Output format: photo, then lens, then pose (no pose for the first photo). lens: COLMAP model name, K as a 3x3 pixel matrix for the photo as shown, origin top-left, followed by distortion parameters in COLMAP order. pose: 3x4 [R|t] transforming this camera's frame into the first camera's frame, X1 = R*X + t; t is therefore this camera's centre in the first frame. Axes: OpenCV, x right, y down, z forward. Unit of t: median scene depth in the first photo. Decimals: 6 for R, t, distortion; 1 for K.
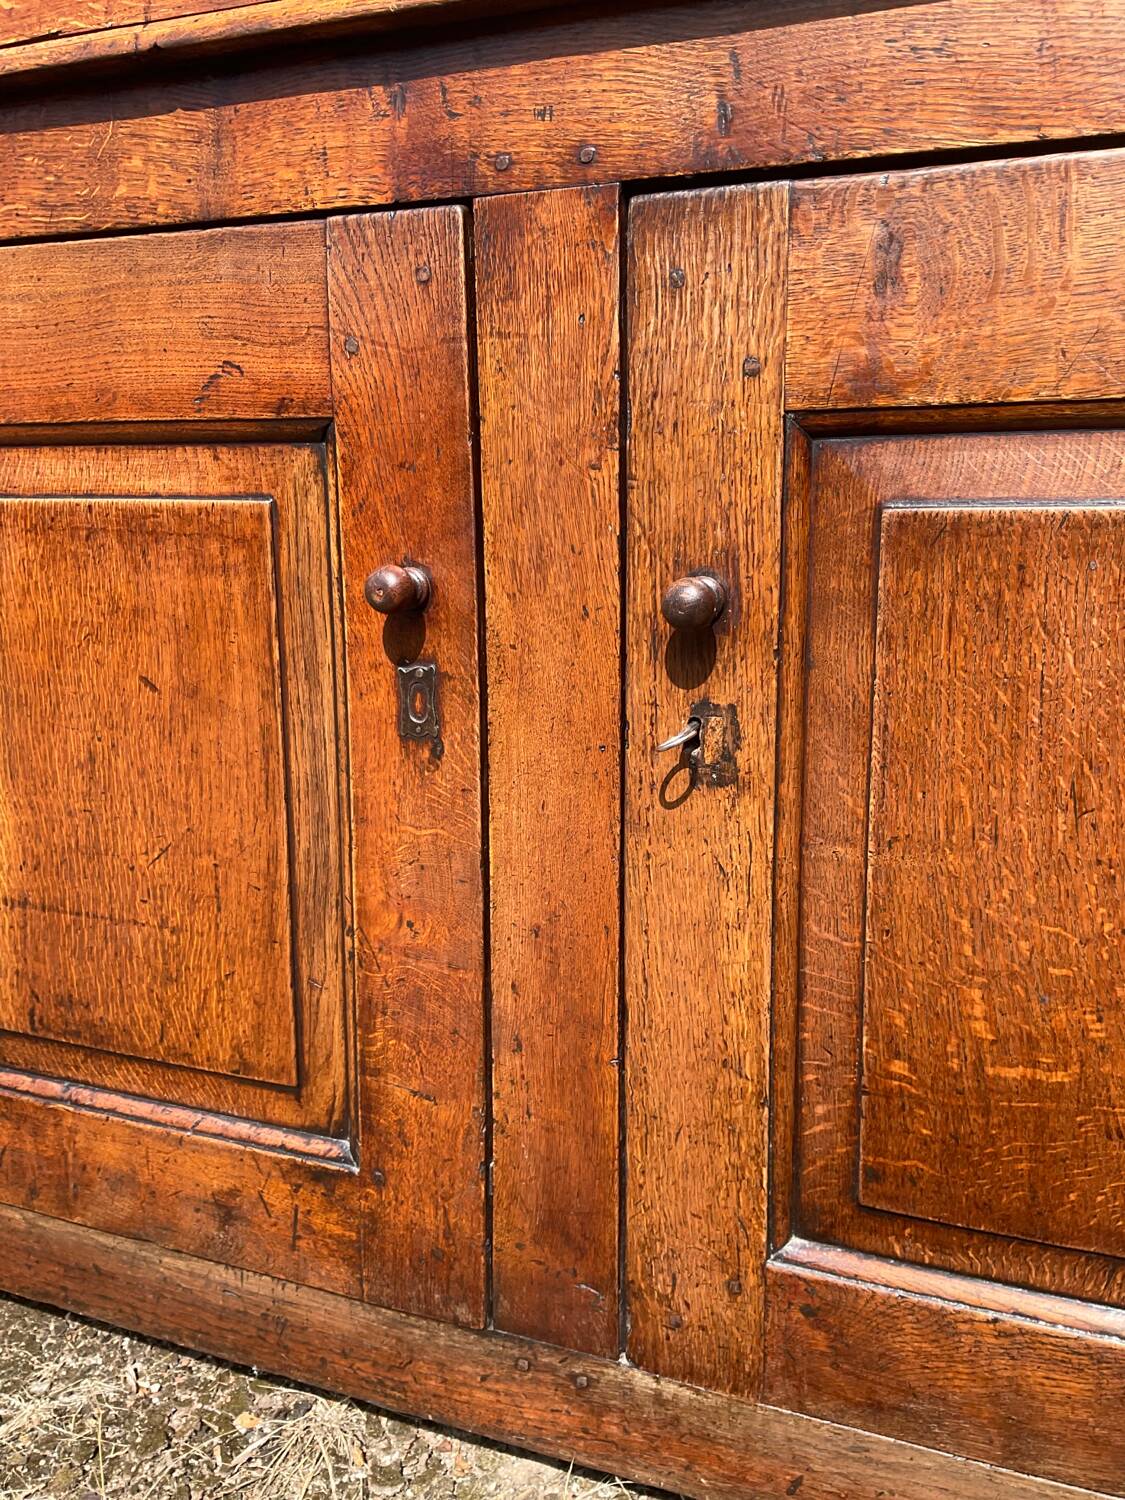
lens RADIAL K [[1252.3, 0, 554.3], [0, 1252.3, 745.4], [0, 0, 1]] dist [0.076855, -0.139265]
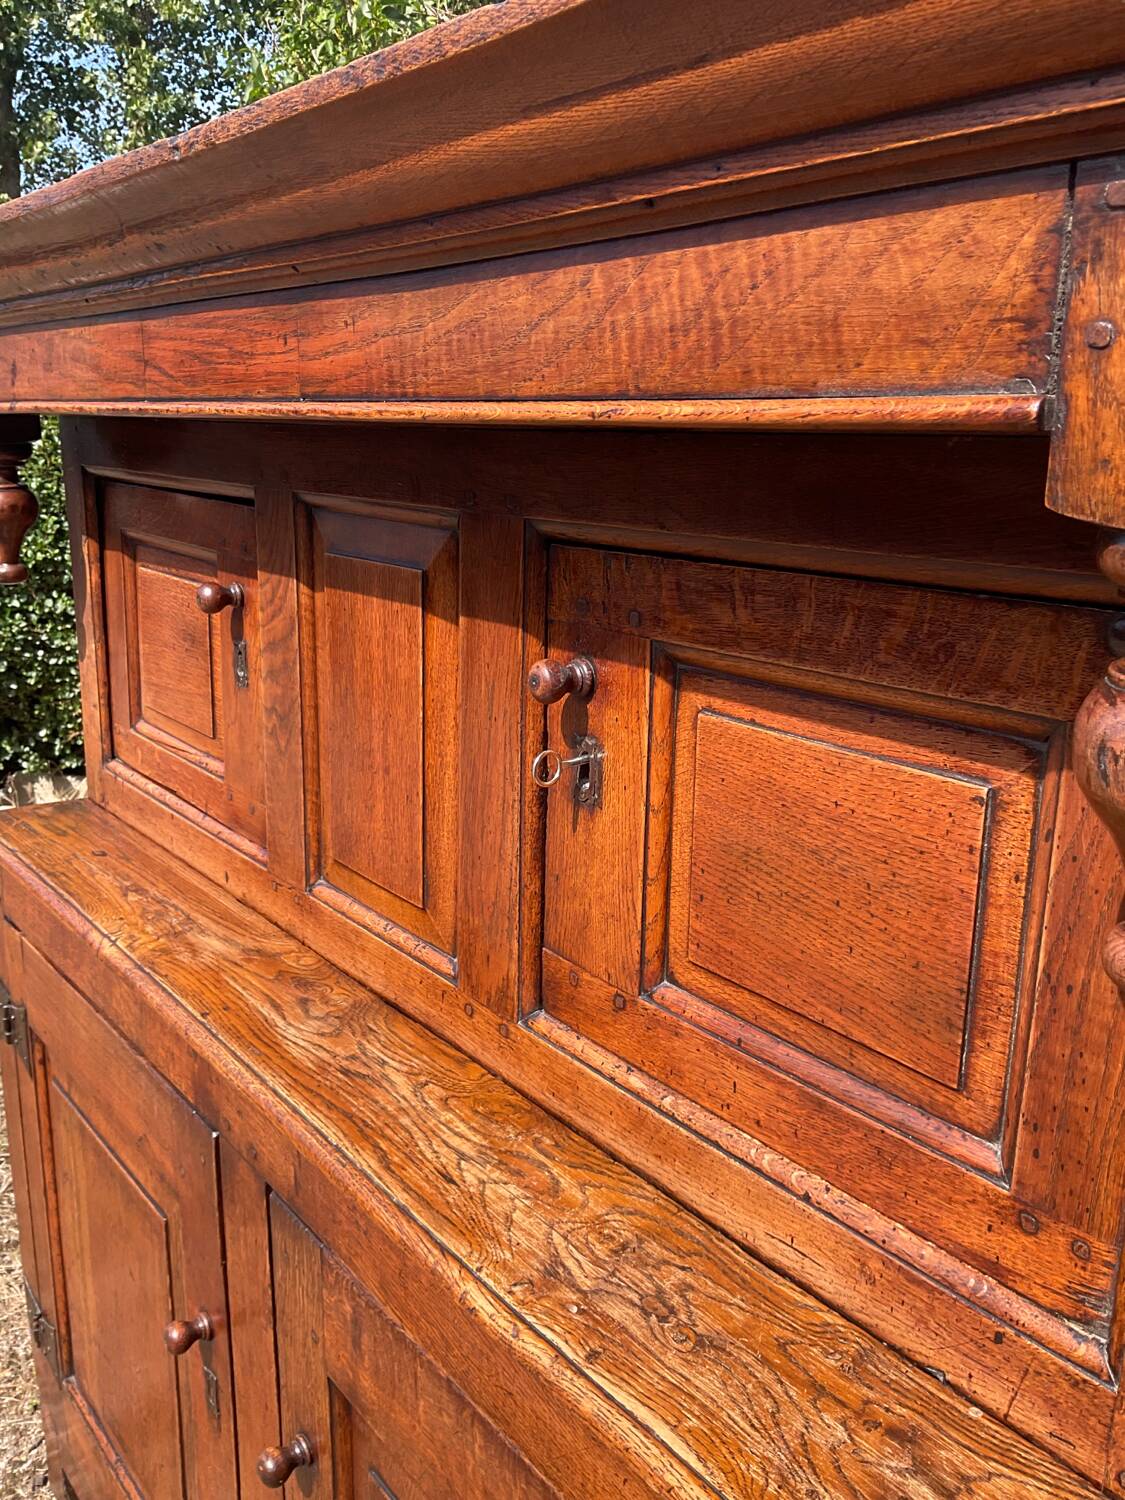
lens RADIAL K [[1250.3, 0, 559.0], [0, 1250.3, 738.7], [0, 0, 1]] dist [0.094380, -0.183753]
pose [[0.874388, 0.137225, -0.465419, 0.859861], [-0.122541, 0.990535, 0.061833, -0.964437], [0.469499, 0.002966, 0.882928, -0.135425]]
